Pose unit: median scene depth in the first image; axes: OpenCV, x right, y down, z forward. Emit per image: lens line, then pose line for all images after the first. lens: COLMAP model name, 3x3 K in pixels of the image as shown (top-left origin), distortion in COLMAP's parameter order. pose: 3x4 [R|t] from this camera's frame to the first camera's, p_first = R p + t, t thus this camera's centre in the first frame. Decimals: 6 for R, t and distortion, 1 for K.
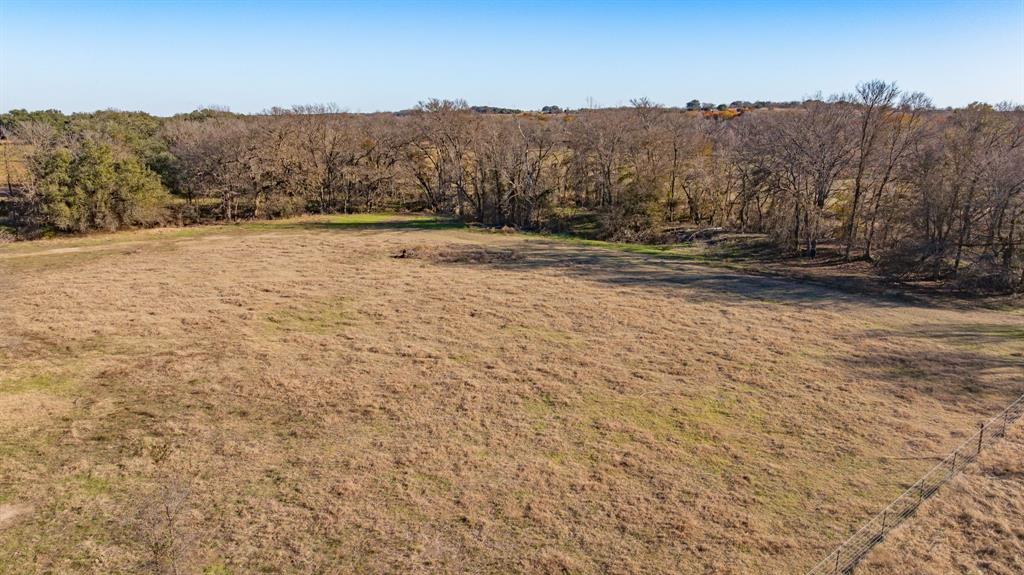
lens RADIAL K [[722.2, 0, 512.0], [0, 722.2, 287.5], [0, 0, 1]] dist [-0.023457, 0.002098]
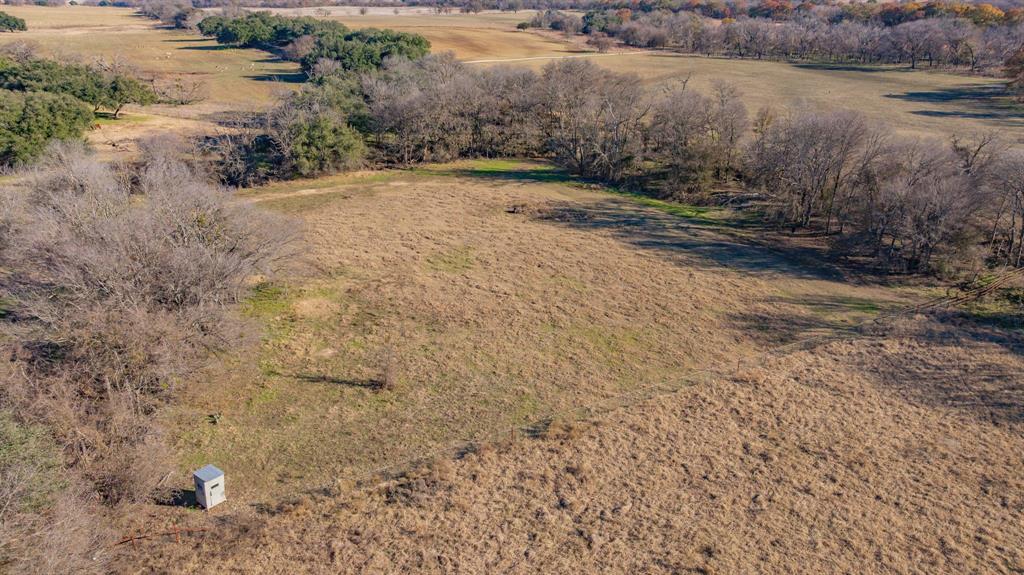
lens RADIAL K [[722.2, 0, 512.0], [0, 722.2, 287.5], [0, 0, 1]] dist [-0.023457, 0.002098]
pose [[0.973974, 0.085210, -0.210033, 0.211778], [-0.048912, 0.983826, 0.172320, -0.175024], [0.221319, -0.157562, 0.962389, -0.586238]]
